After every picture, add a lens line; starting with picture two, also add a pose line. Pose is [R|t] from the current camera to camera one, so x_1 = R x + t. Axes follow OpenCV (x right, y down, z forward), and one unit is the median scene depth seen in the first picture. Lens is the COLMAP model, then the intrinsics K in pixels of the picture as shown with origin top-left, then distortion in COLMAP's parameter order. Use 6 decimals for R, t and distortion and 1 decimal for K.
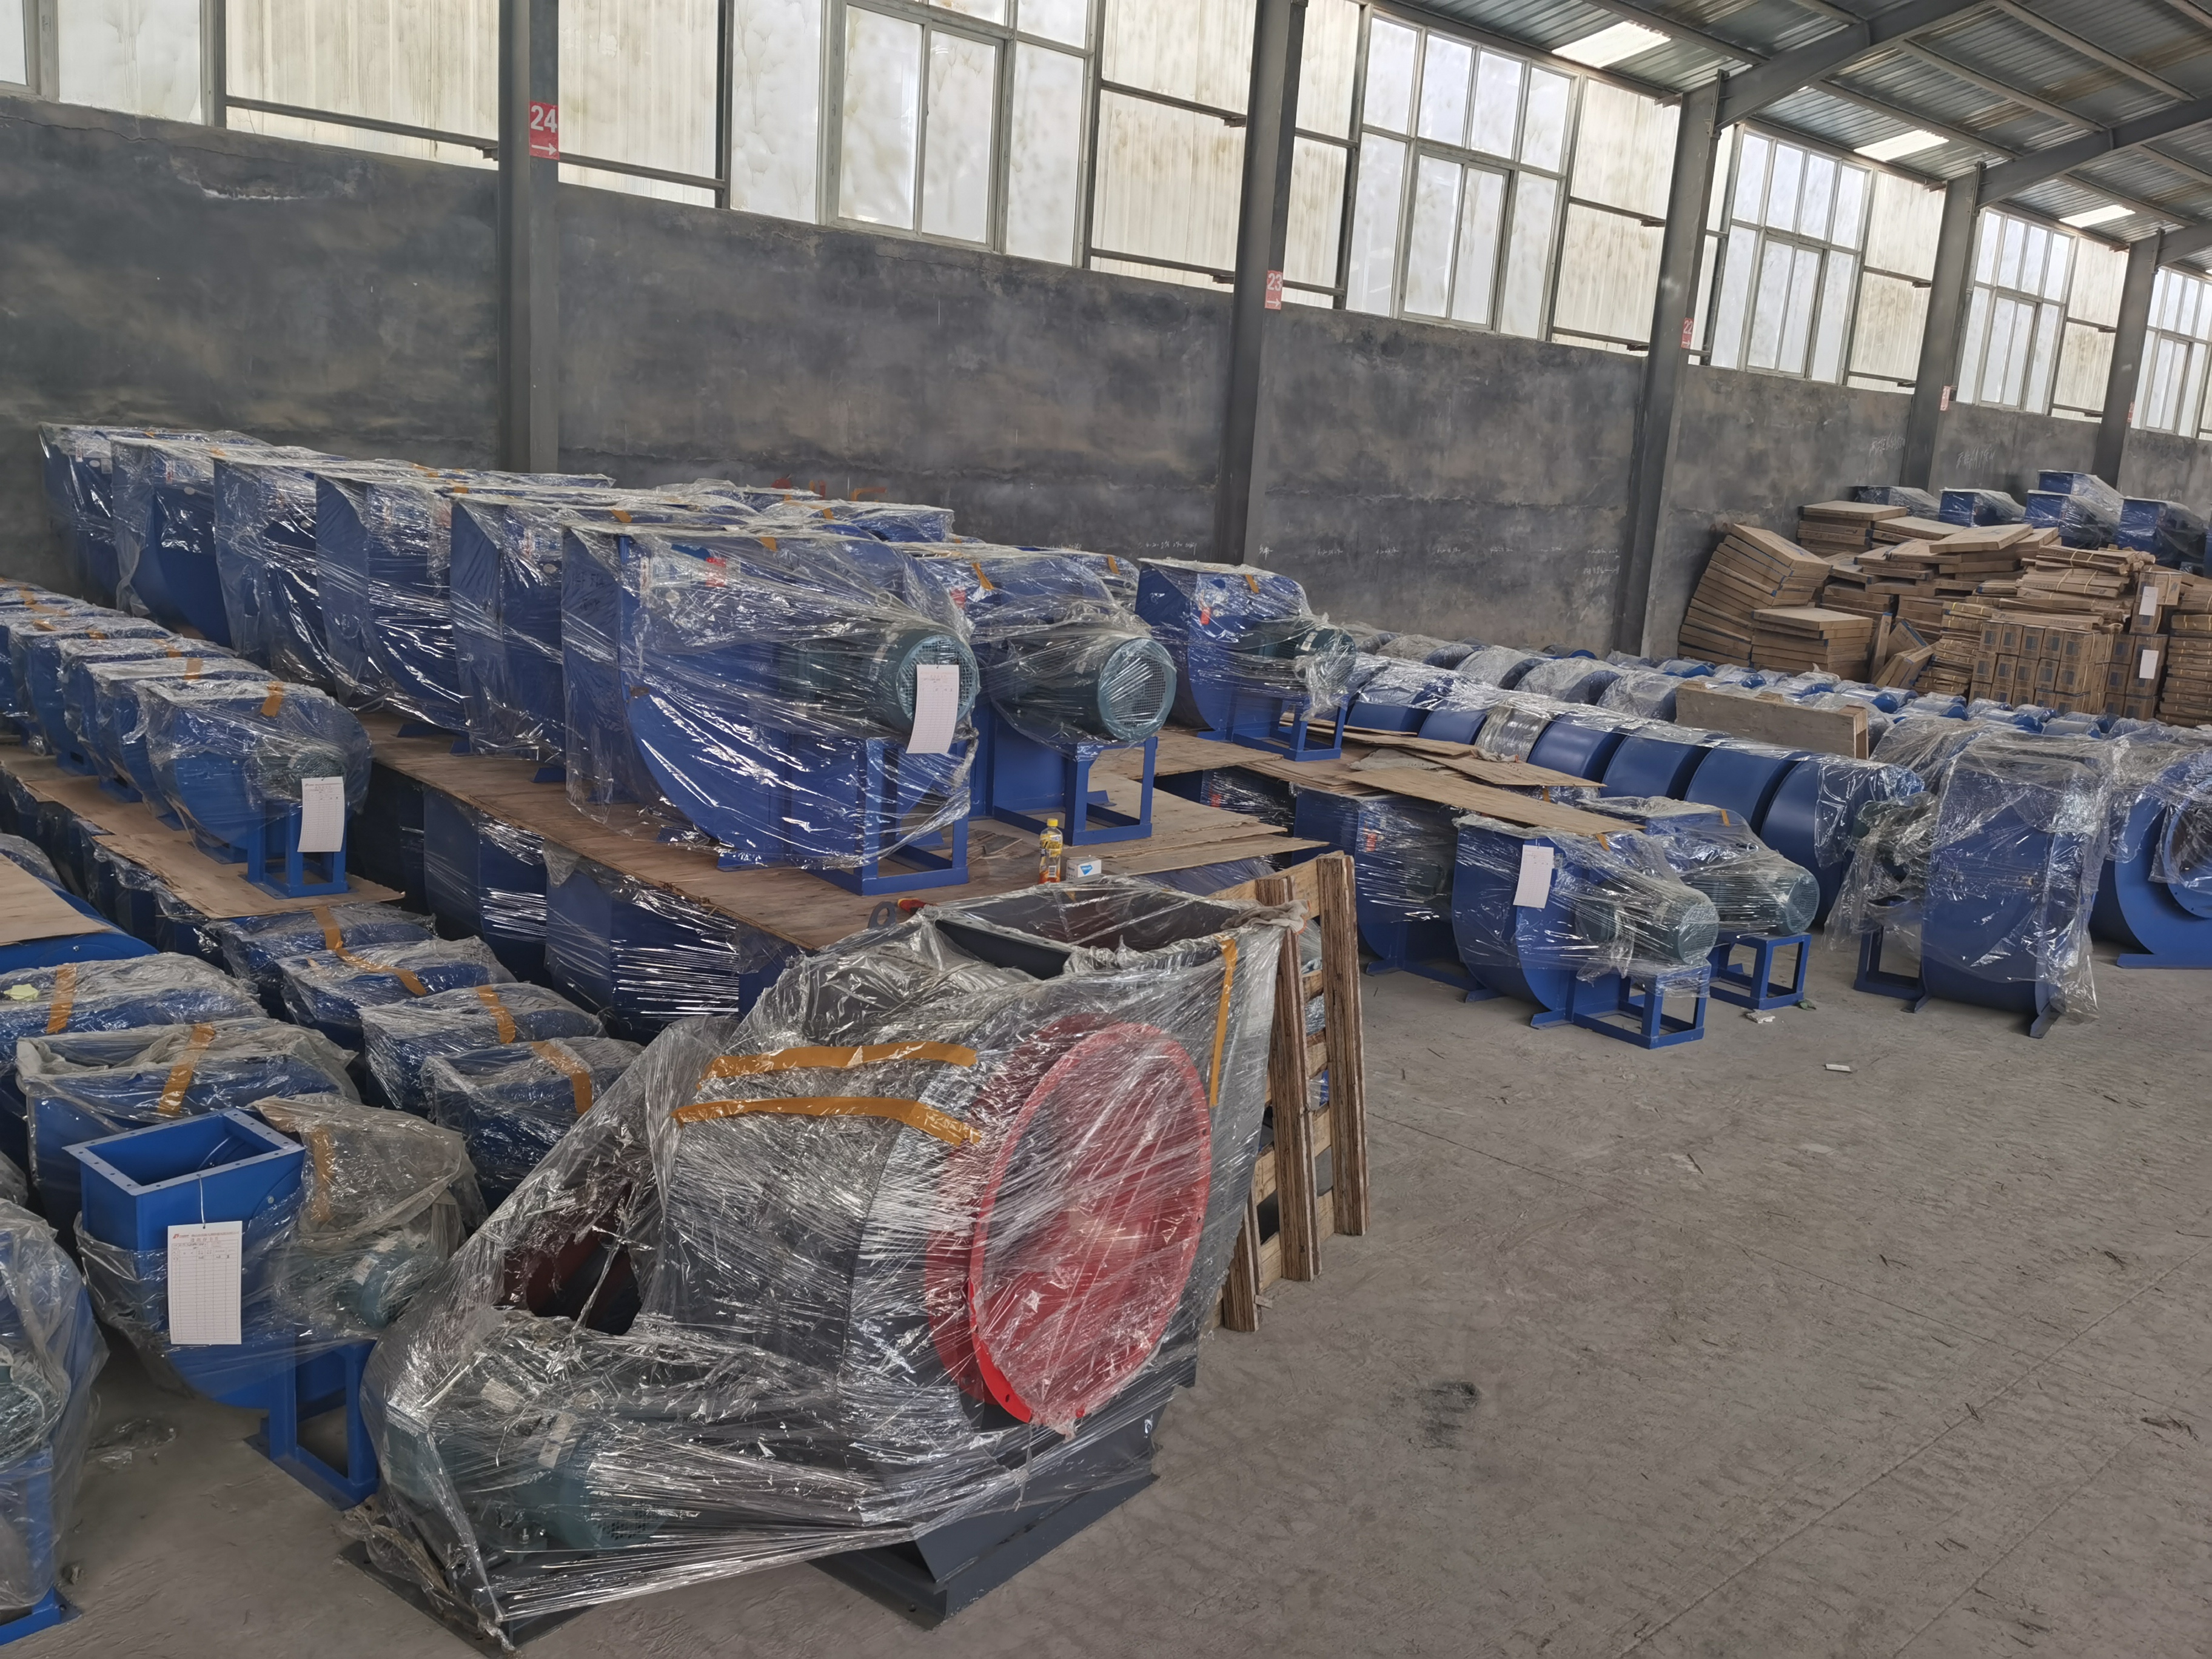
lens RADIAL K [[1966.0, 0, 1166.0], [0, 1966.0, 841.9], [0, 0, 1]] dist [0.071483, -0.106071]
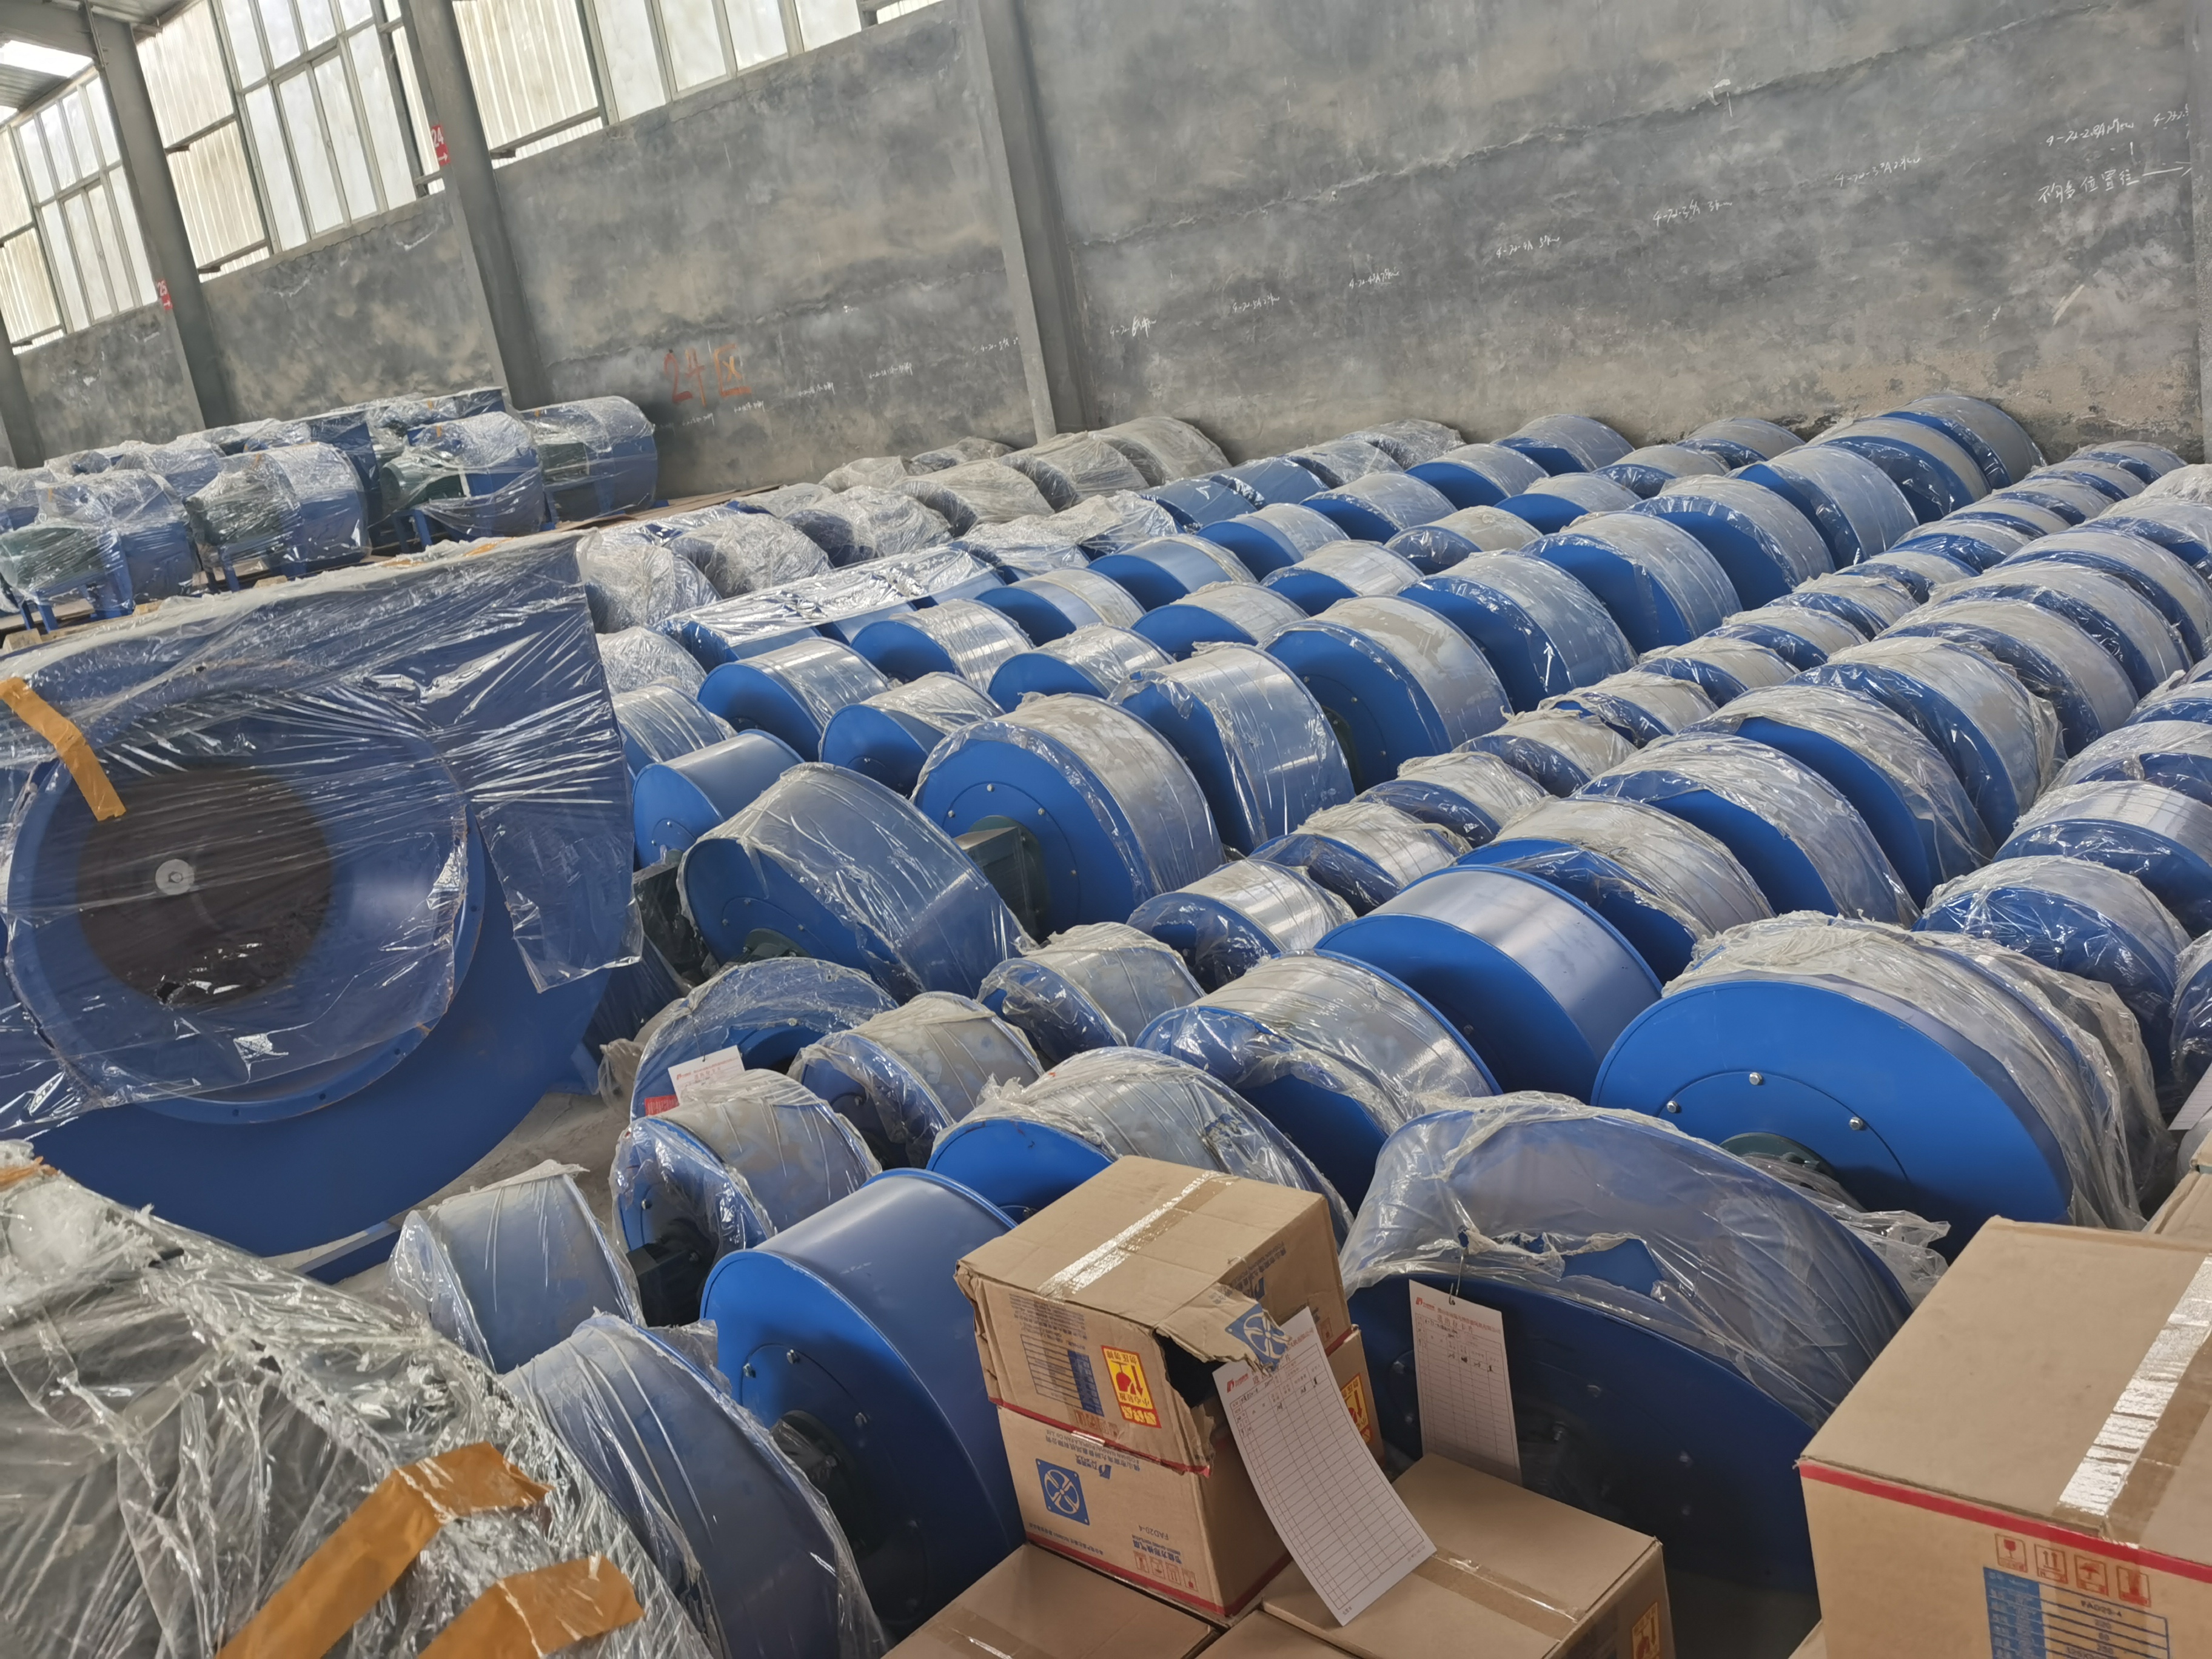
lens RADIAL K [[1966.0, 0, 1102.6], [0, 1966.0, 826.4], [0, 0, 1]] dist [0.071483, -0.106071]
pose [[-0.036914, 0.269634, -0.962255, 0.746430], [0.065147, 0.961512, 0.266927, -0.159424], [0.997193, -0.052835, -0.053059, 0.984277]]
